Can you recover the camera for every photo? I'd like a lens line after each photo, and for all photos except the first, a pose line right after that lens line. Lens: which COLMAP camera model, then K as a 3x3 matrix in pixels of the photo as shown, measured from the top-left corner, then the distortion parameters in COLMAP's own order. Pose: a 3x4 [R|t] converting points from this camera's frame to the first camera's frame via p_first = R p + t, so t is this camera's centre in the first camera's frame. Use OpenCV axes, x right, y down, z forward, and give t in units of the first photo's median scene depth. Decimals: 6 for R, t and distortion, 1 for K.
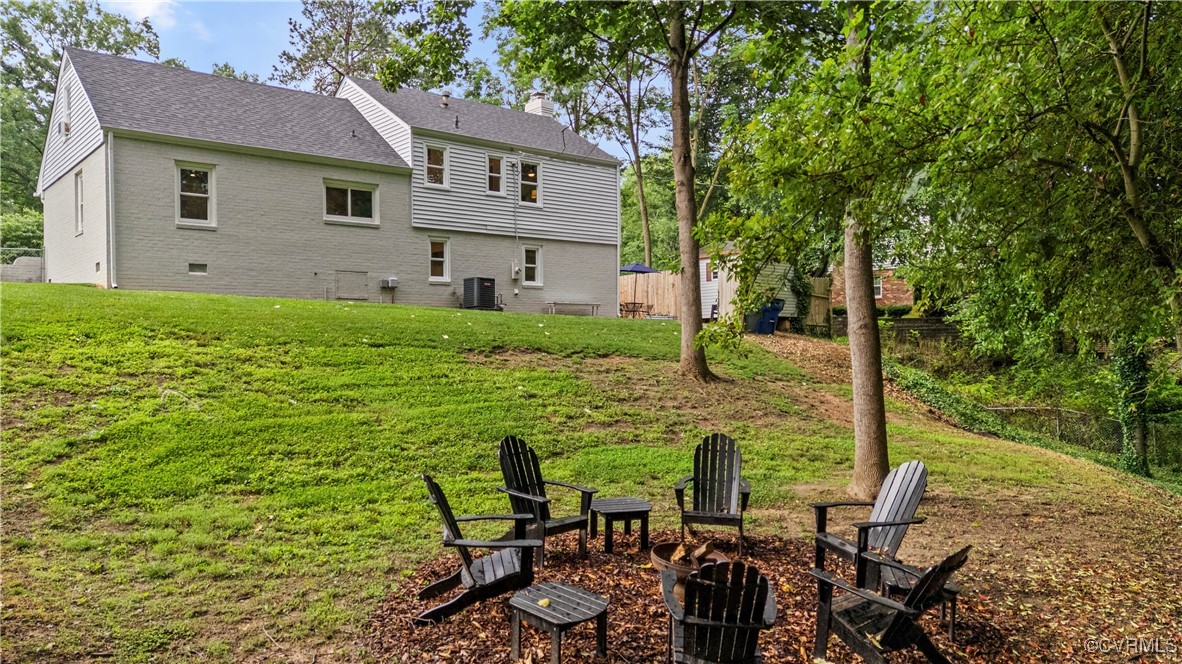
lens RADIAL K [[880.1, 0, 594.1], [0, 880.1, 331.9], [0, 0, 1]] dist [0.073649, -0.025992]
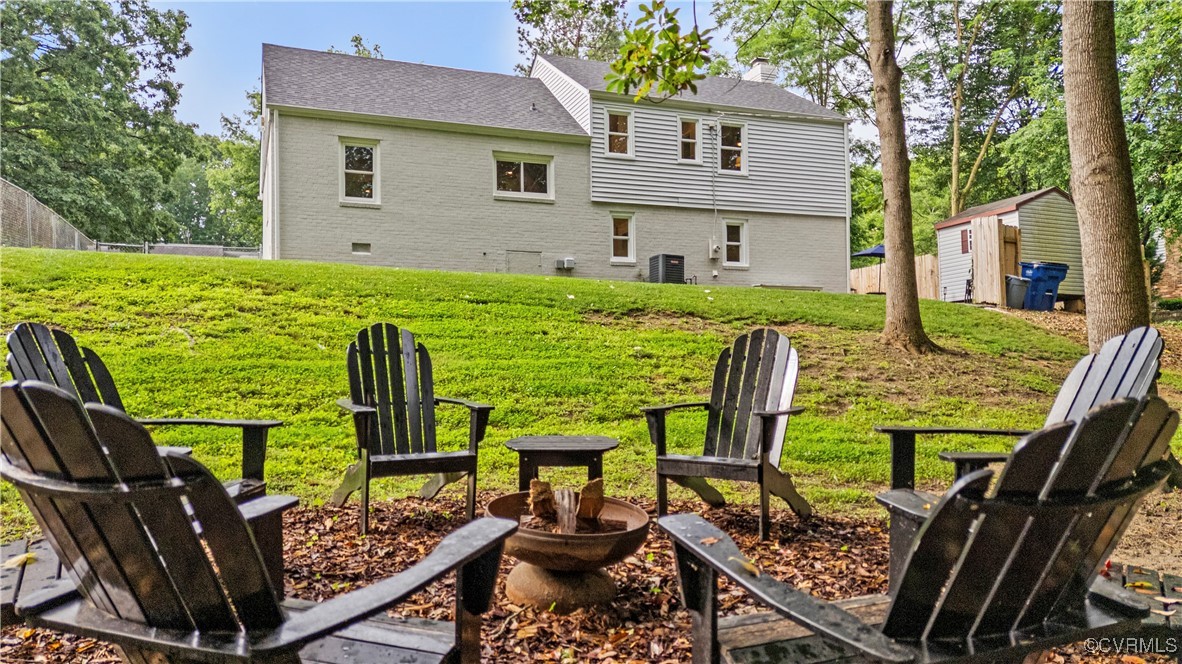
lens RADIAL K [[880.1, 0, 590.4], [0, 880.1, 328.0], [0, 0, 1]] dist [0.073649, -0.025992]
pose [[0.946290, -0.019974, -0.322702, 0.079210], [0.005133, 0.998892, -0.046776, 0.051352], [0.323279, 0.042608, 0.945344, 0.159988]]
